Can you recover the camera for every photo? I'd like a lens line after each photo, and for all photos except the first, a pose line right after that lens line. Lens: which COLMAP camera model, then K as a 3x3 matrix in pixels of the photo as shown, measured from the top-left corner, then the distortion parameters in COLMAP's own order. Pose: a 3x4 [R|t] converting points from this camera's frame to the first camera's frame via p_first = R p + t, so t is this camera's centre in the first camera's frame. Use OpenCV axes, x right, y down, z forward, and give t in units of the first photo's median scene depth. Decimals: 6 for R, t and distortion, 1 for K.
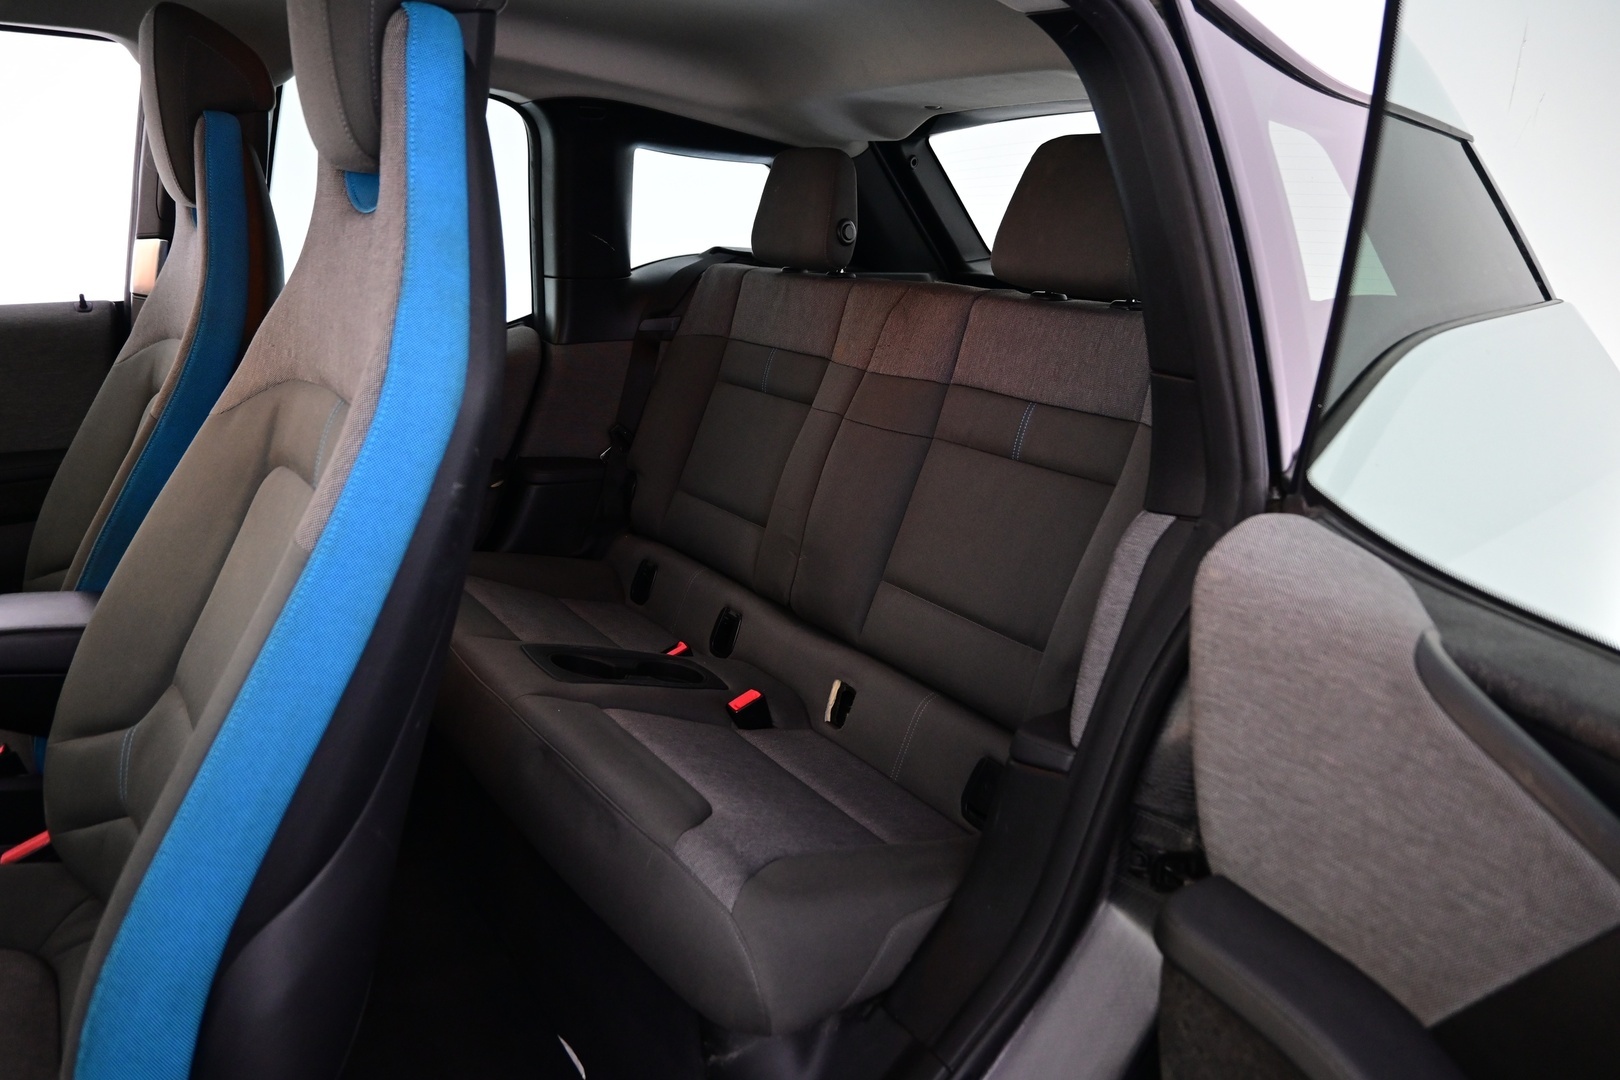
lens RADIAL K [[1113.4, 0, 810.0], [0, 1113.4, 540.0], [0, 0, 1]] dist [-0.003334, 0.000285]
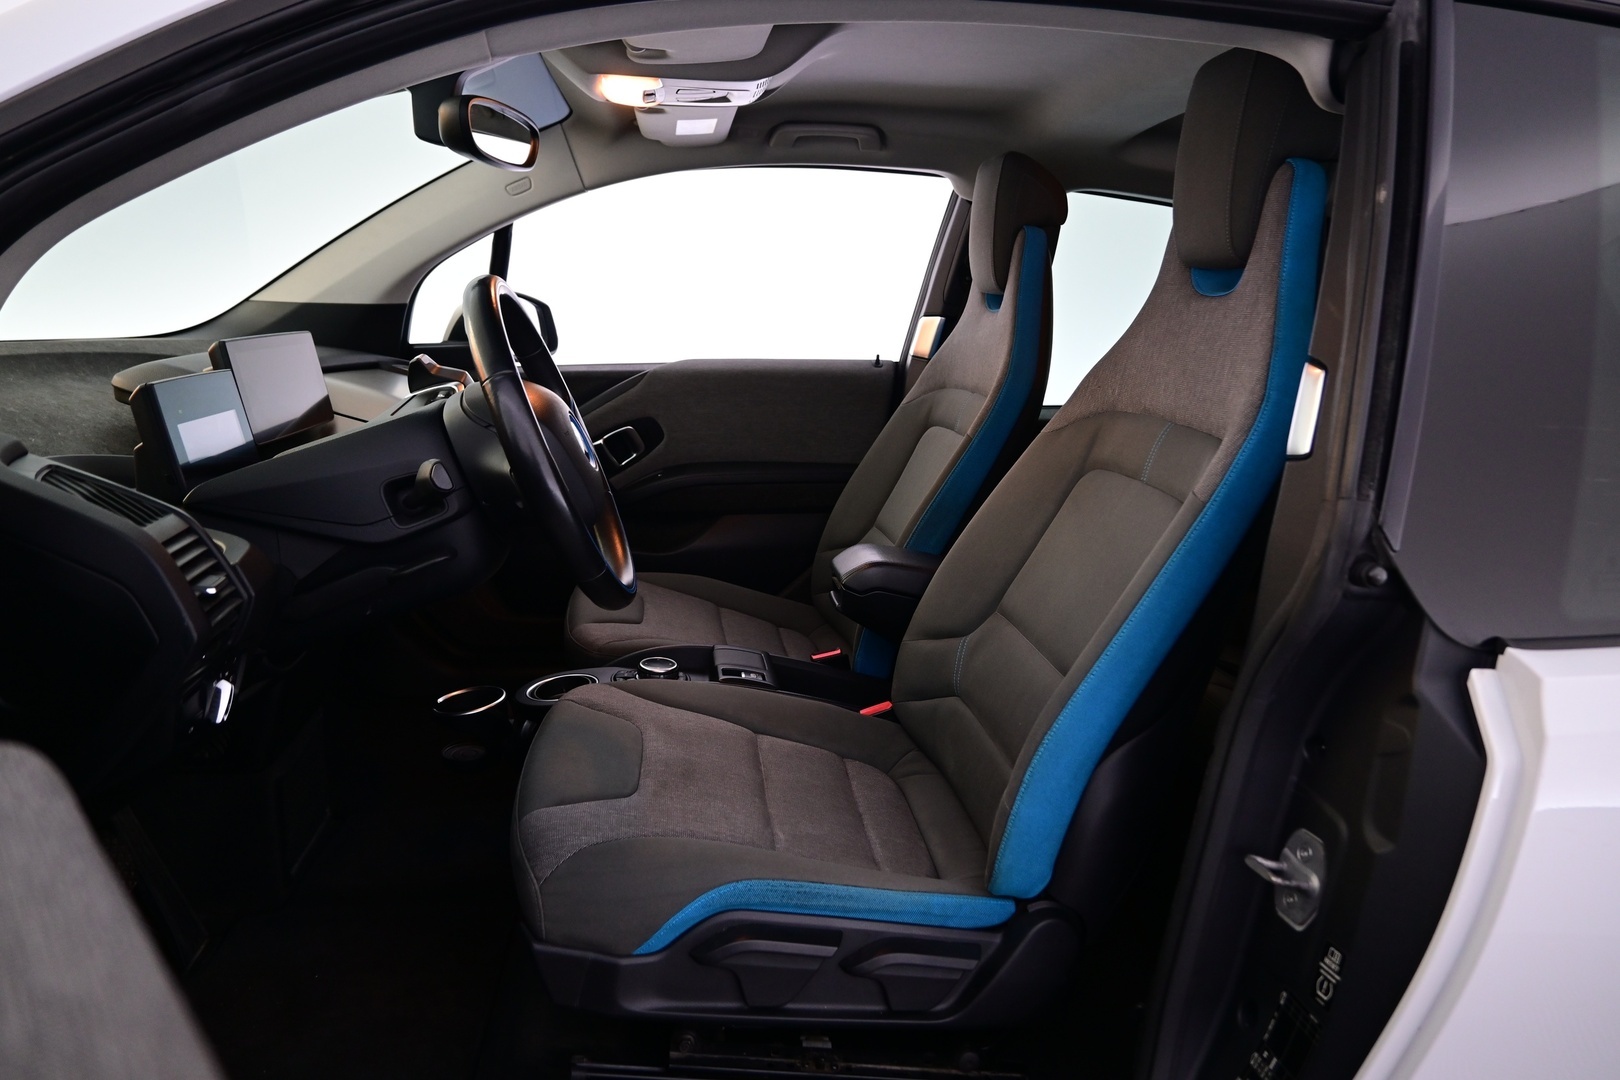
lens RADIAL K [[1113.4, 0, 810.0], [0, 1113.4, 540.0], [0, 0, 1]] dist [-0.003334, 0.000285]
pose [[0.888324, 0.115286, -0.444511, -0.146104], [-0.152178, 0.987183, -0.048086, 0.137369], [0.433270, 0.110360, 0.894482, -0.397891]]
